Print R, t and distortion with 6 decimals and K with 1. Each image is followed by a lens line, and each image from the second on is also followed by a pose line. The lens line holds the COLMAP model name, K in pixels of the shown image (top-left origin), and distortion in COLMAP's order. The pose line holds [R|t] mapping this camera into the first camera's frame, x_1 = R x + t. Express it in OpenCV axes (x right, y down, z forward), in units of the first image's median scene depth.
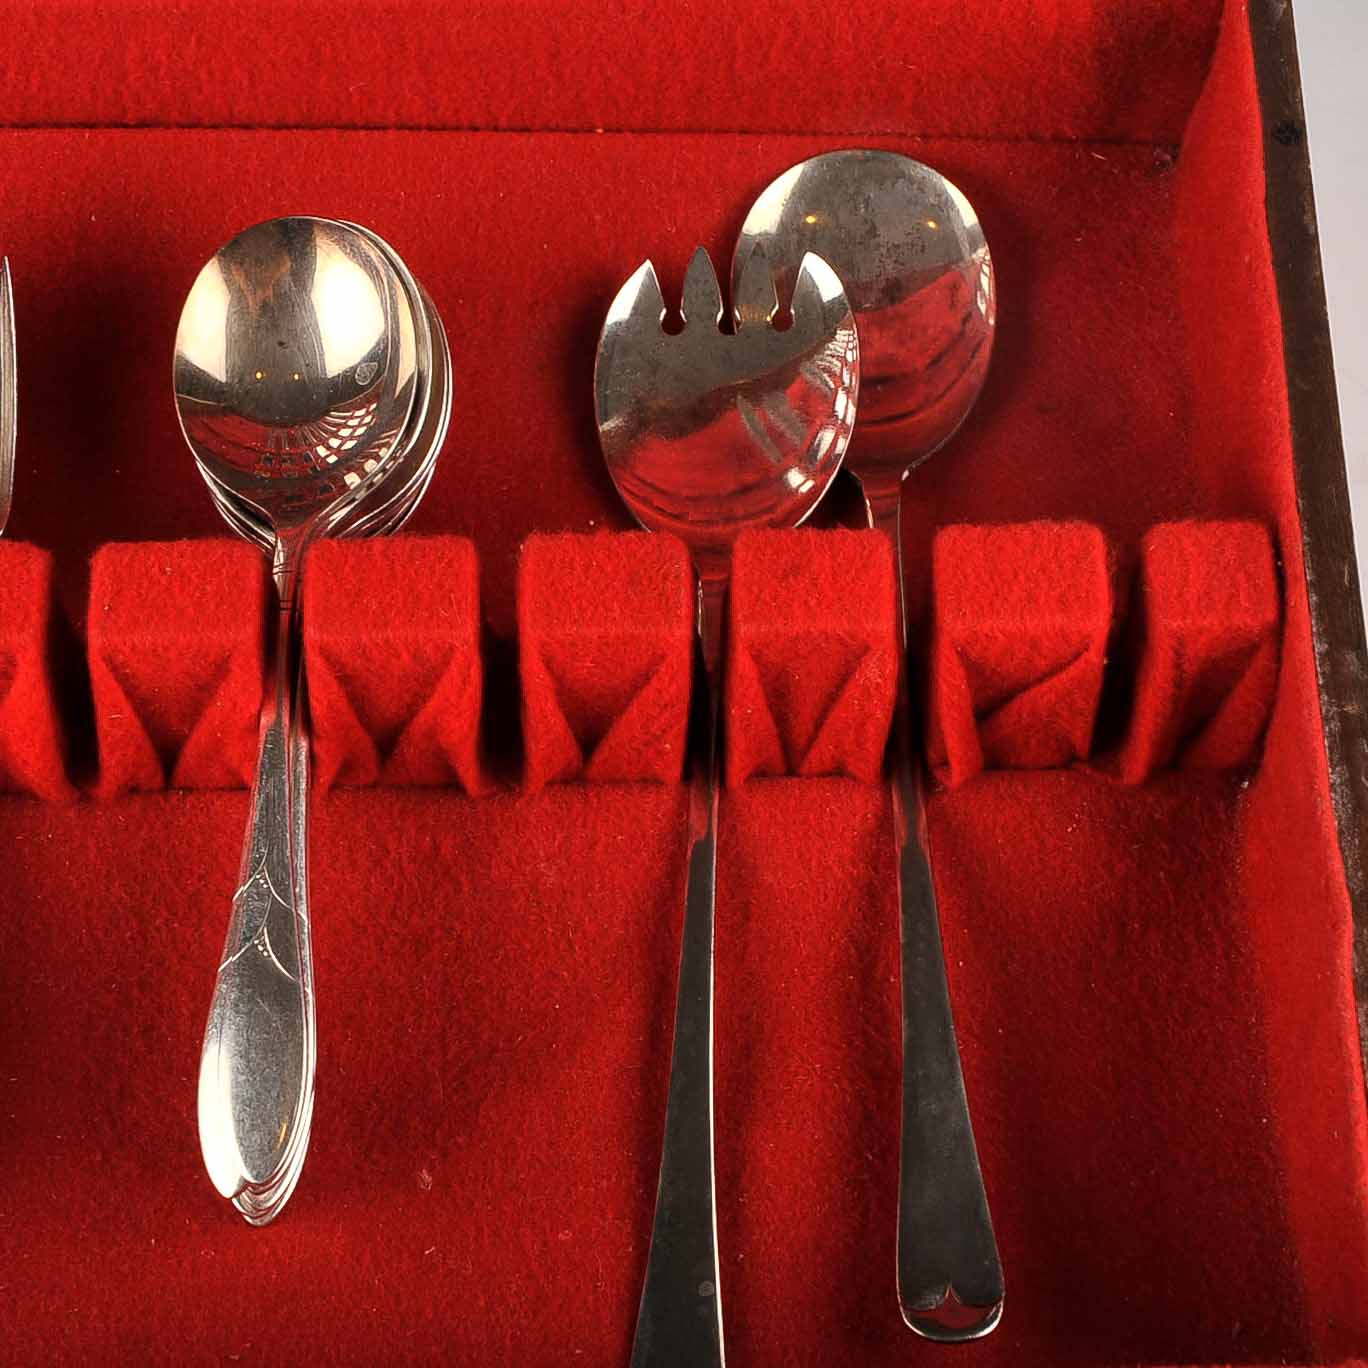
lens RADIAL K [[3743.0, 0, 684.0], [0, 3743.0, 684.0], [0, 0, 1]] dist [0.181901, 0.817590]
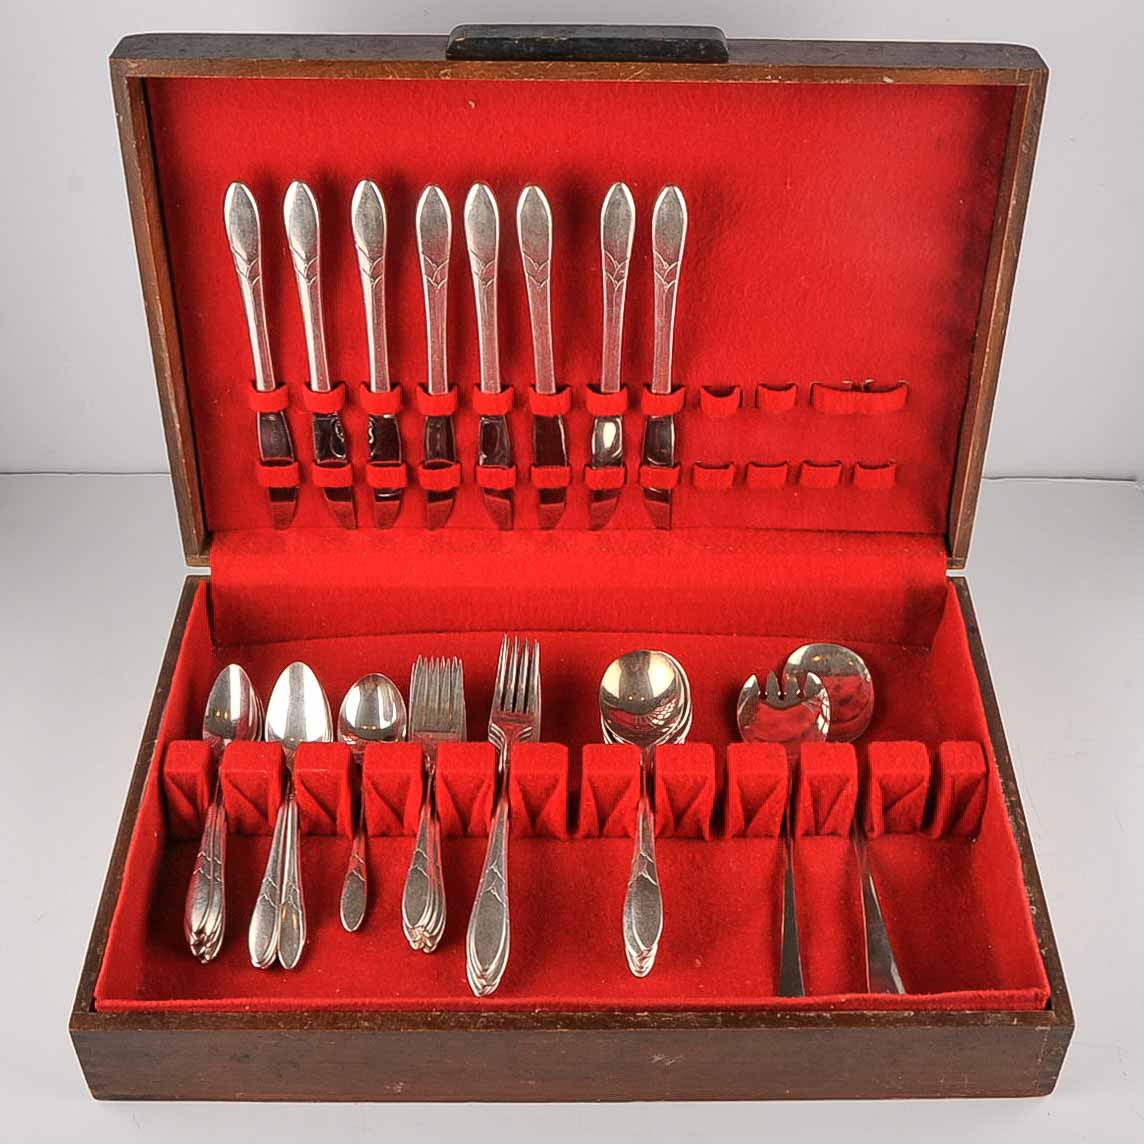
lens RADIAL K [[1786.8, 0, 602.3], [0, 1786.8, 509.4], [0, 0, 1]] dist [-0.062268, 0.060610]
pose [[0.999717, 0.019845, 0.013089, -0.160013], [-0.014086, 0.938012, -0.346316, 0.267570], [-0.019150, 0.346033, 0.938027, -0.364888]]
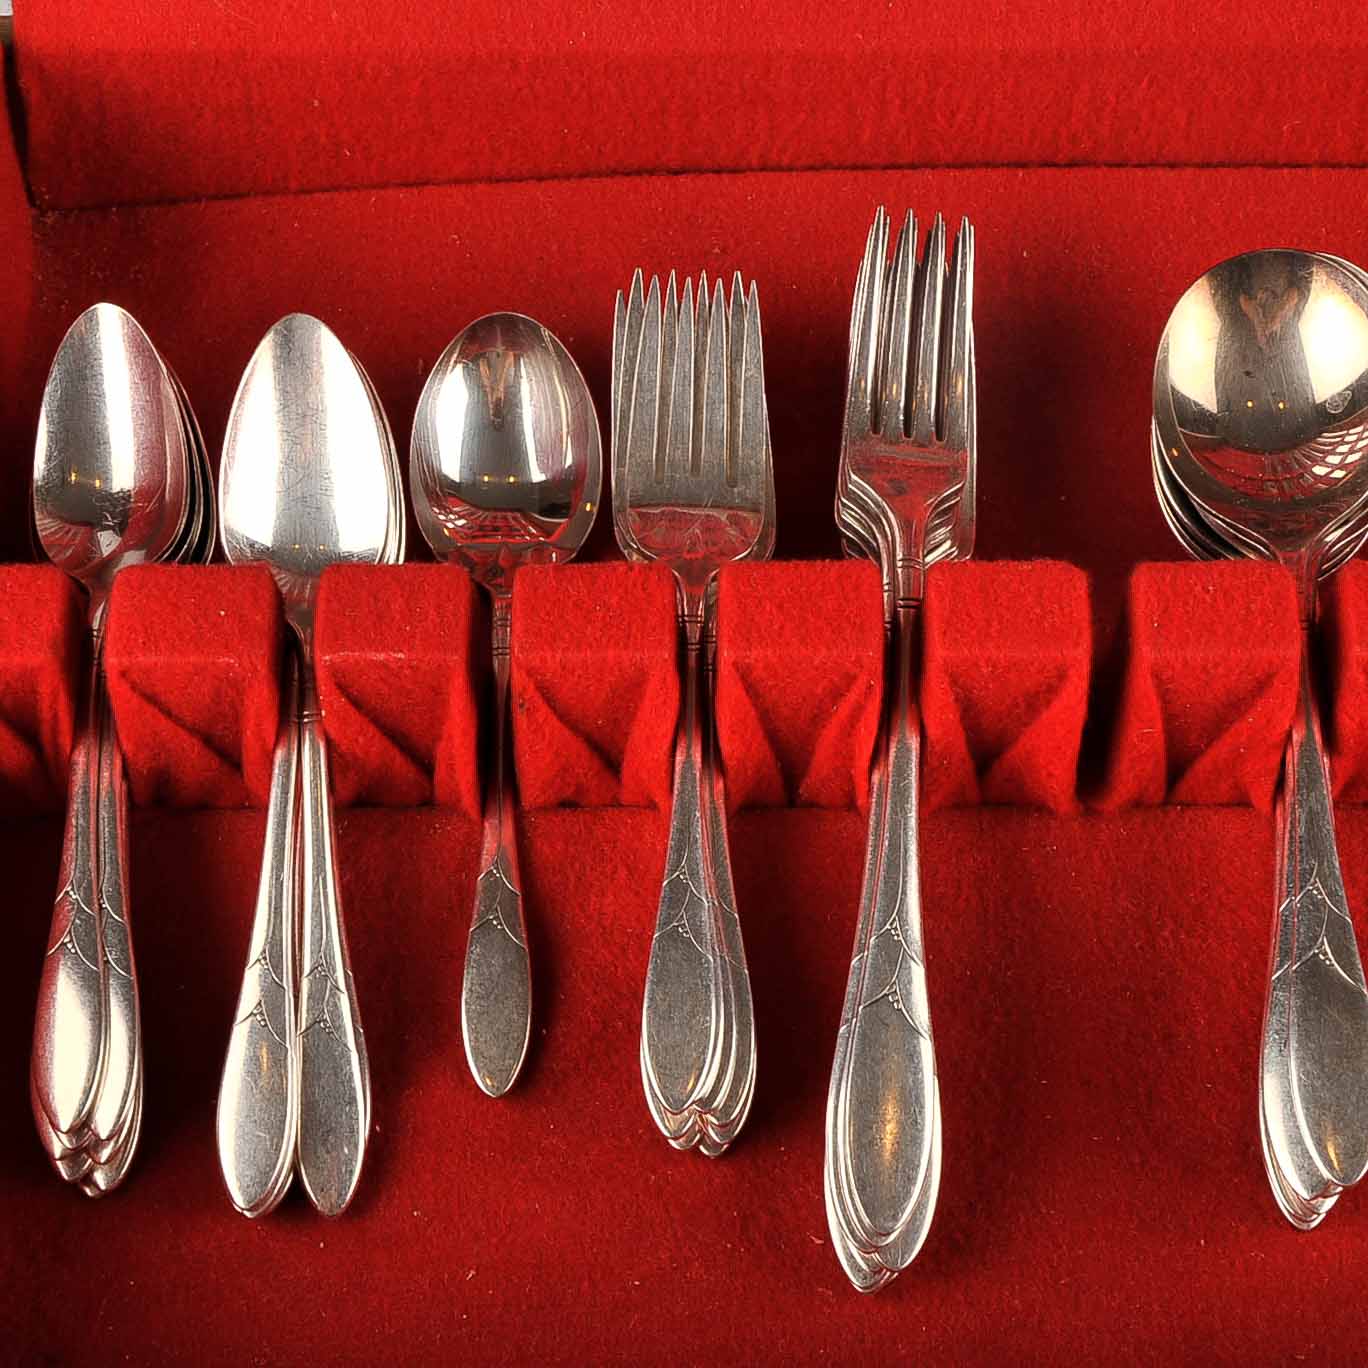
lens RADIAL K [[3743.0, 0, 684.0], [0, 3743.0, 684.0], [0, 0, 1]] dist [0.181901, 0.817590]
pose [[0.999932, 0.011016, 0.003948, -0.276773], [-0.010930, 0.999713, -0.021341, 0.018748], [-0.004182, 0.021296, 0.999764, -0.027409]]
